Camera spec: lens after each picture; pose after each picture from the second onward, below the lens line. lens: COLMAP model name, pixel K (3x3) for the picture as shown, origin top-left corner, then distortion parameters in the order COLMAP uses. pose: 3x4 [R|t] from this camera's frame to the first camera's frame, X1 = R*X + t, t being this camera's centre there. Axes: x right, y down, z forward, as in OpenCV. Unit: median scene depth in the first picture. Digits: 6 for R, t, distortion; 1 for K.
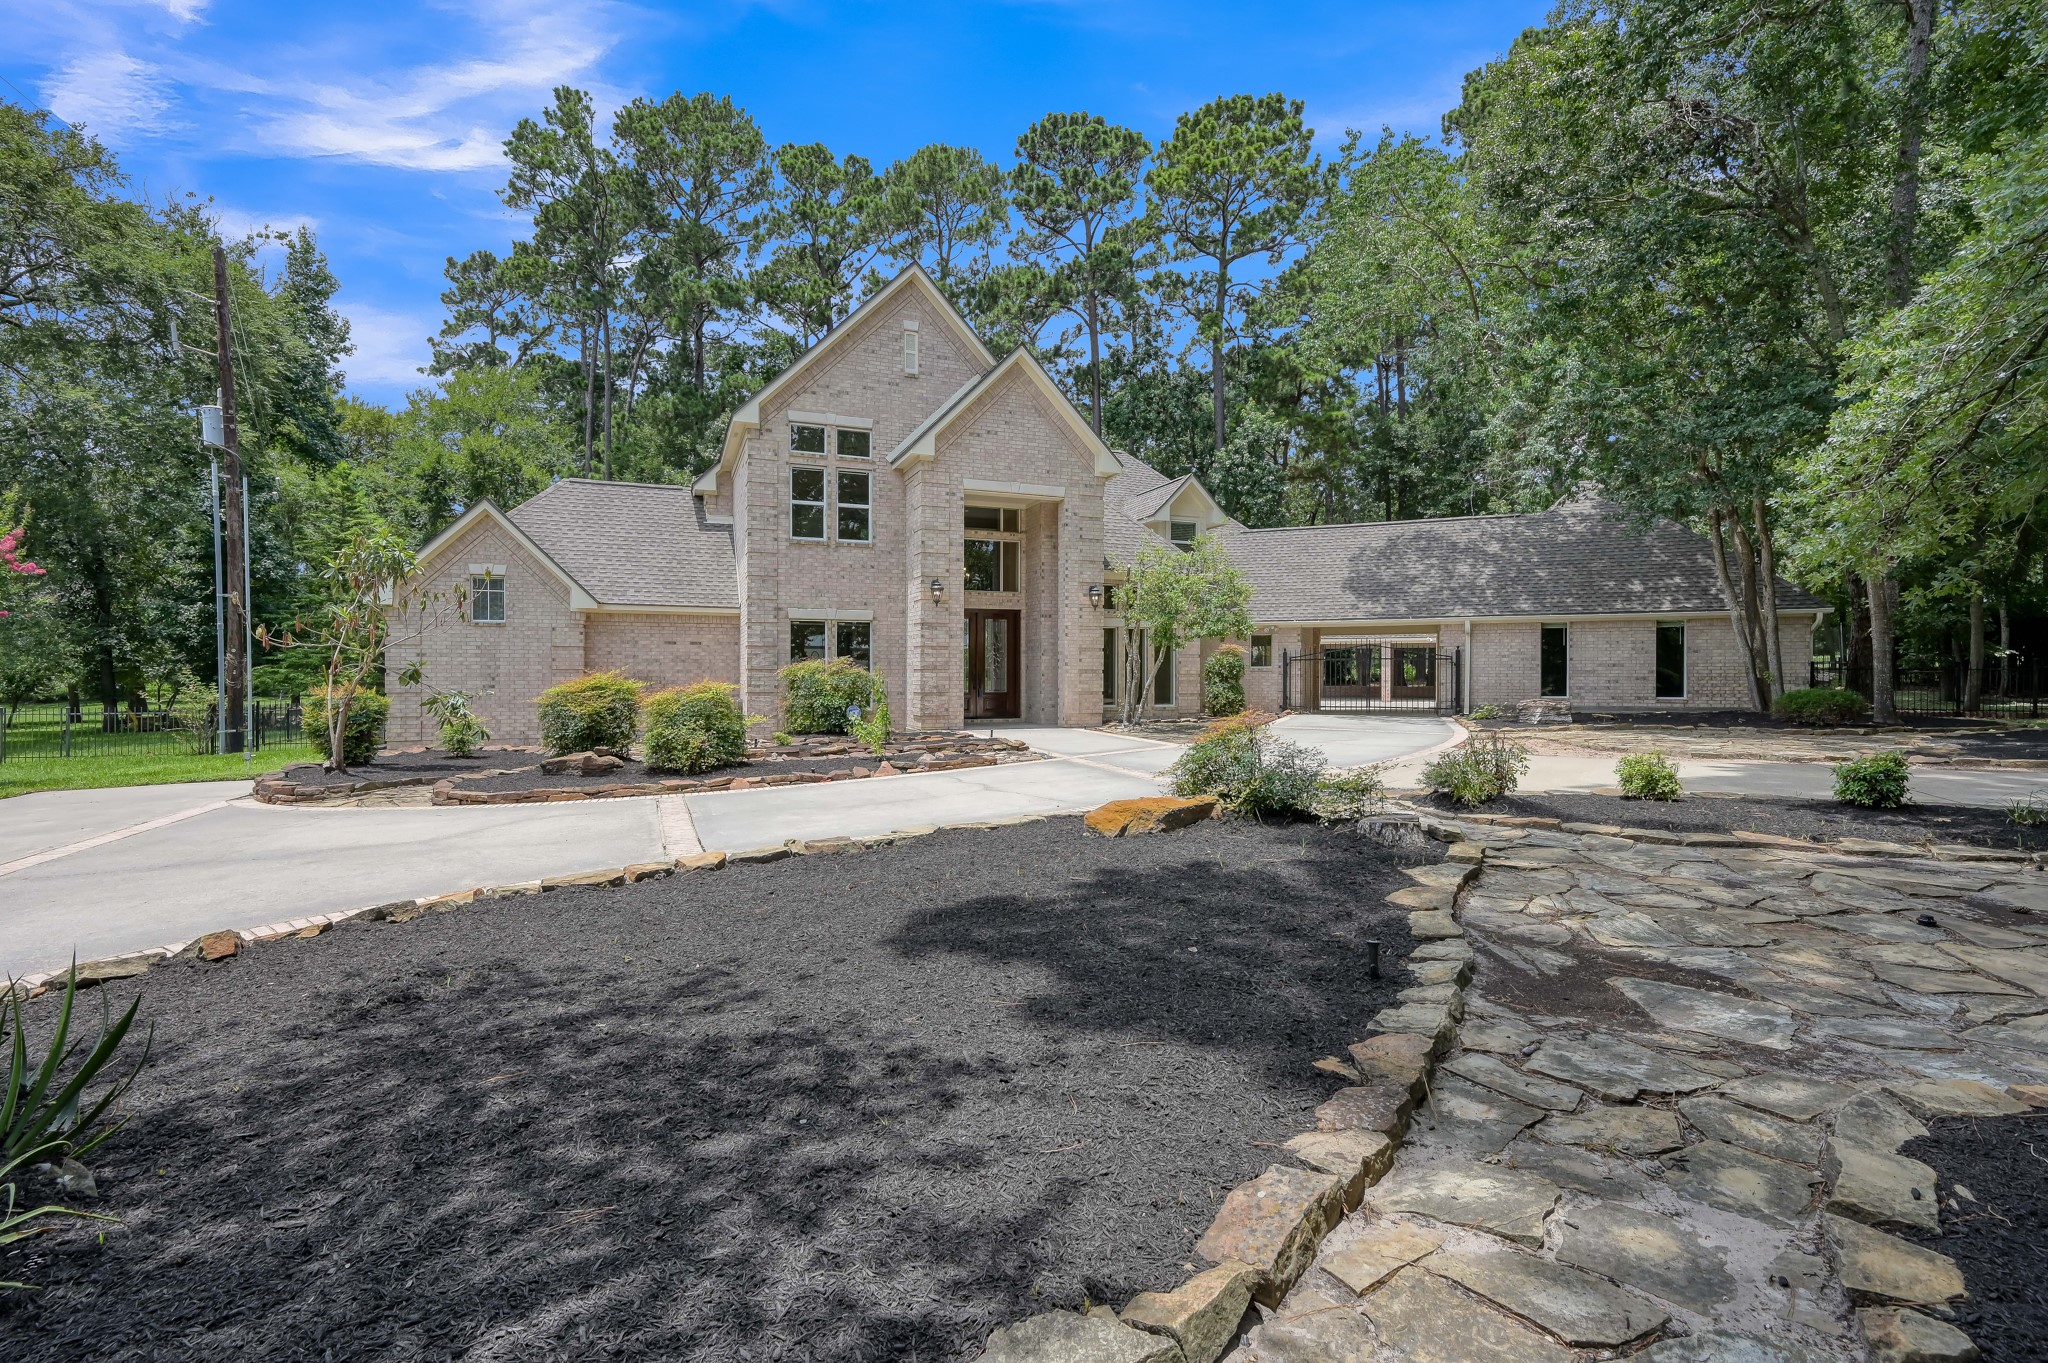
lens RADIAL K [[910.7, 0, 1034.7], [0, 910.7, 681.3], [0, 0, 1]] dist [-0.014651, 0.000018]
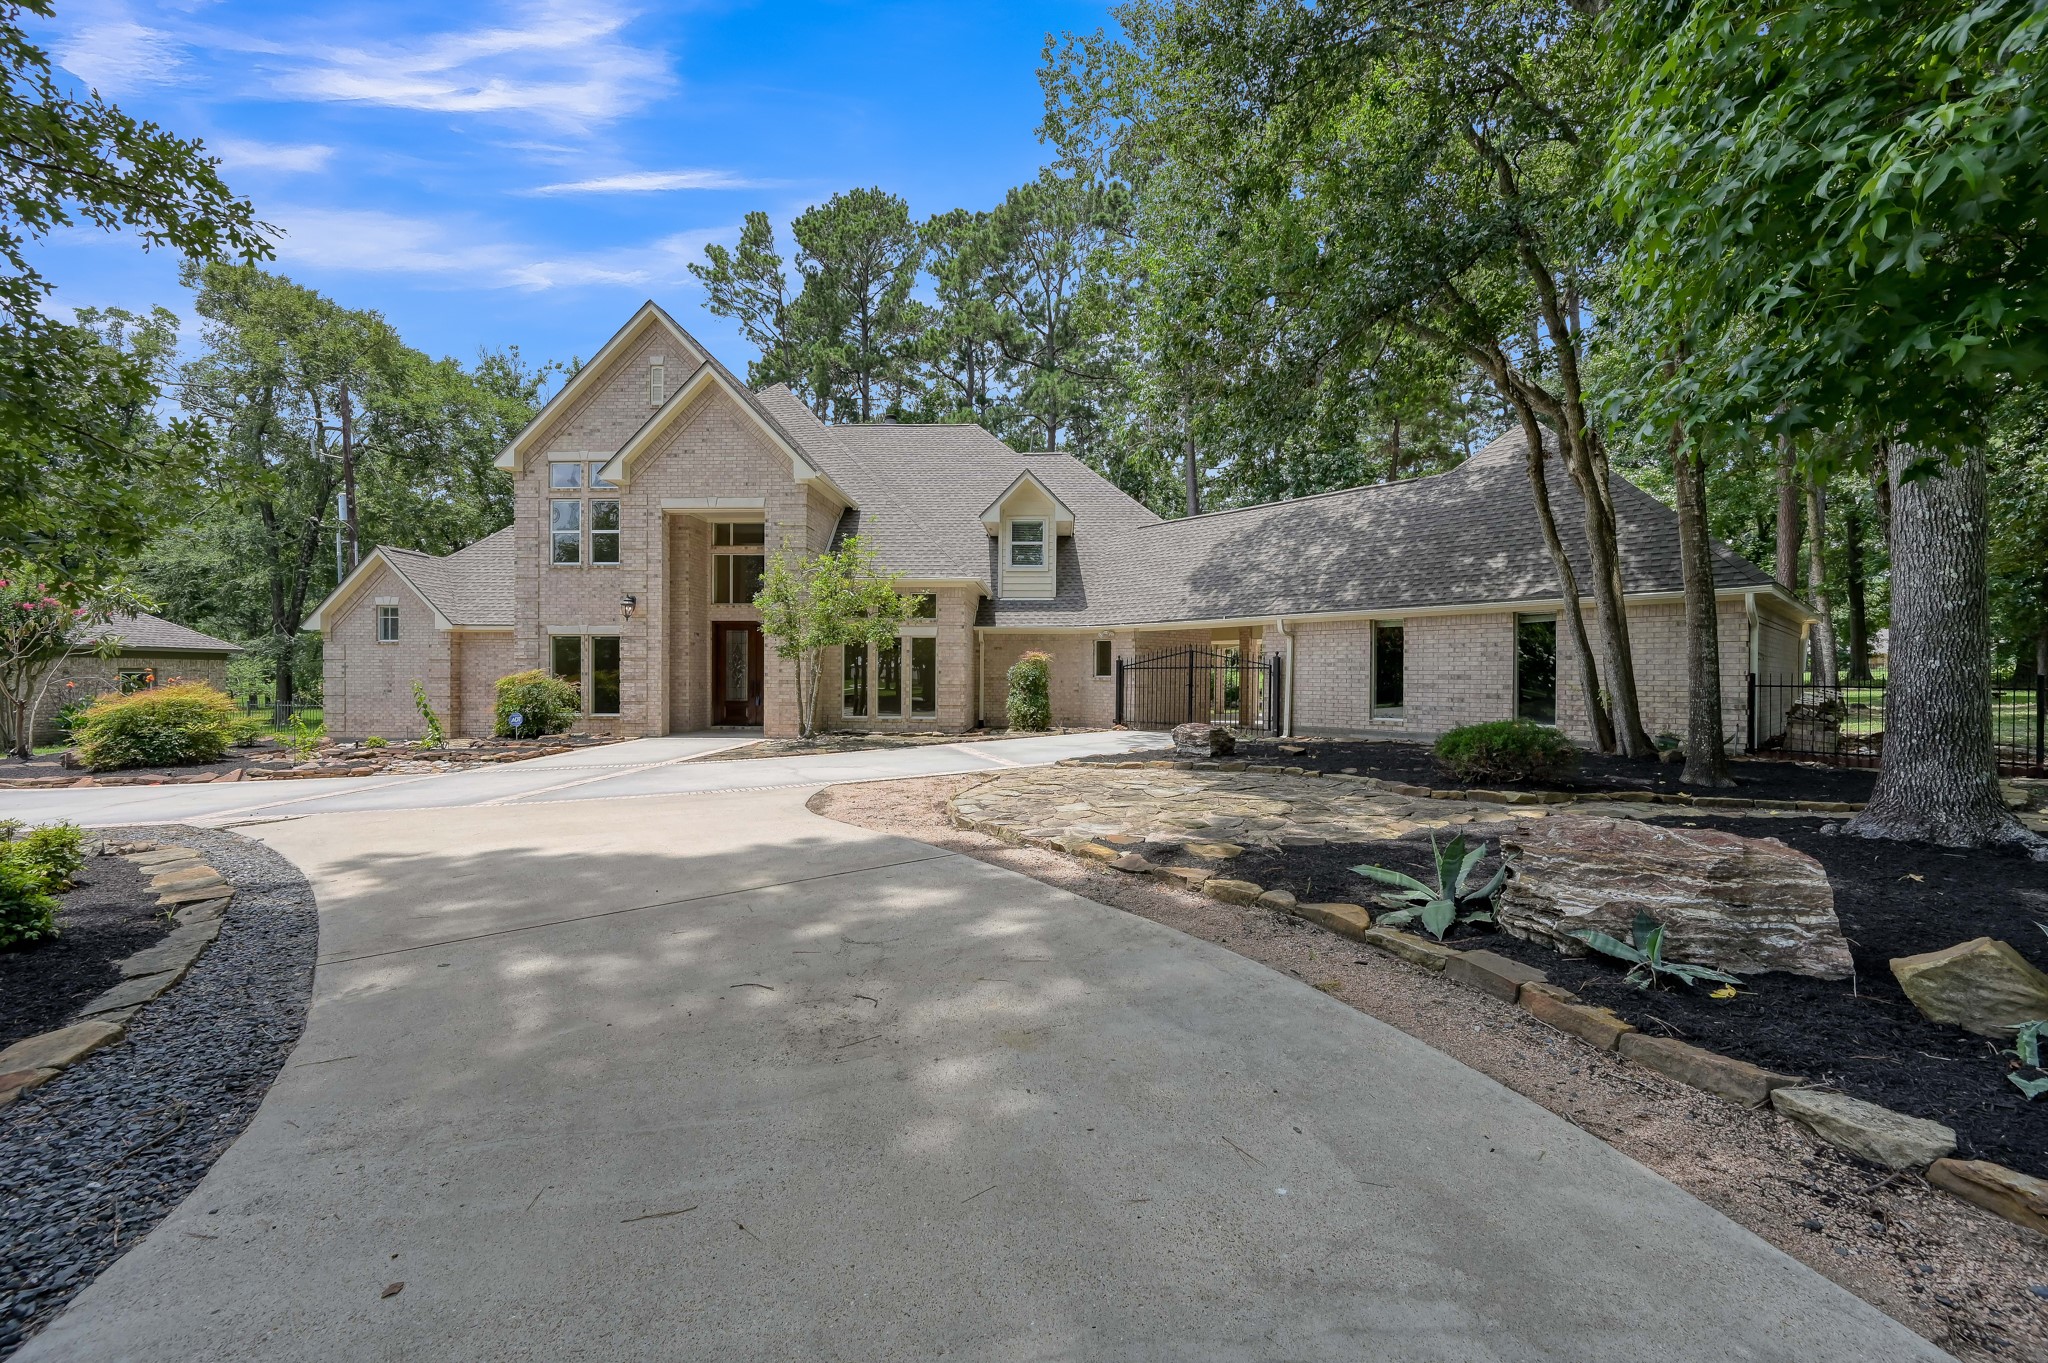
lens RADIAL K [[803.6, 0, 1021.7], [0, 803.6, 678.6], [0, 0, 1]] dist [-0.001051, 0.000031]
pose [[0.904463, 0.004182, -0.426532, 0.586007], [-0.005682, 0.999981, -0.002245, -0.012352], [0.426515, 0.004454, 0.904470, 0.284473]]
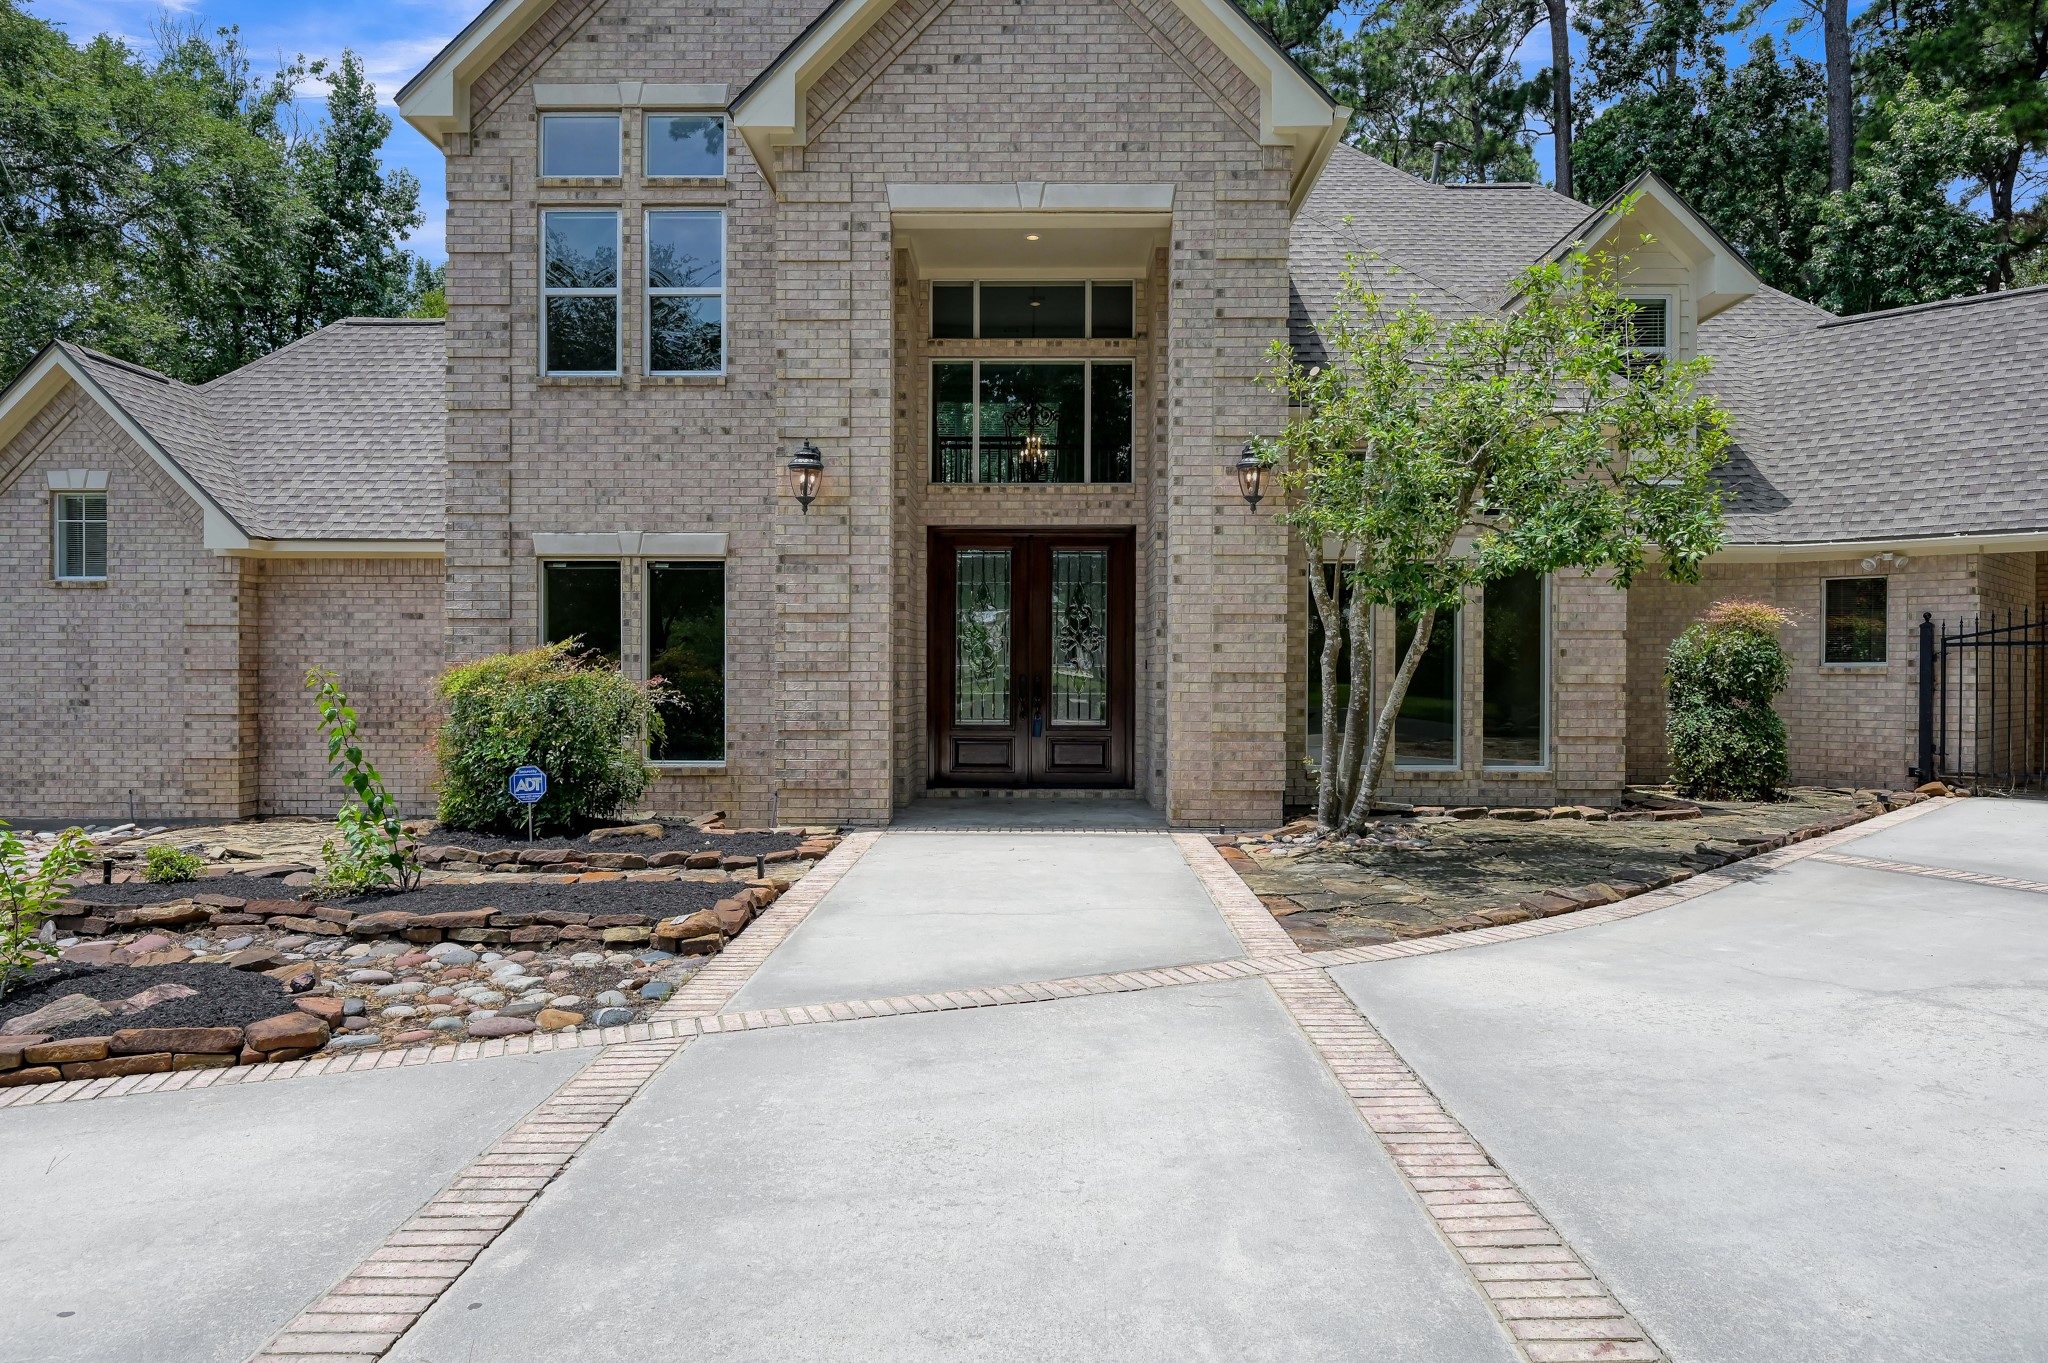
lens RADIAL K [[1302.8, 0, 1025.8], [0, 1302.8, 677.4], [0, 0, 1]] dist [-0.001002, -0.002365]
pose [[0.919929, 0.004067, -0.392064, 0.165723], [-0.004938, 0.999987, -0.001211, -0.008785], [0.392054, 0.003050, 0.919937, 0.427259]]
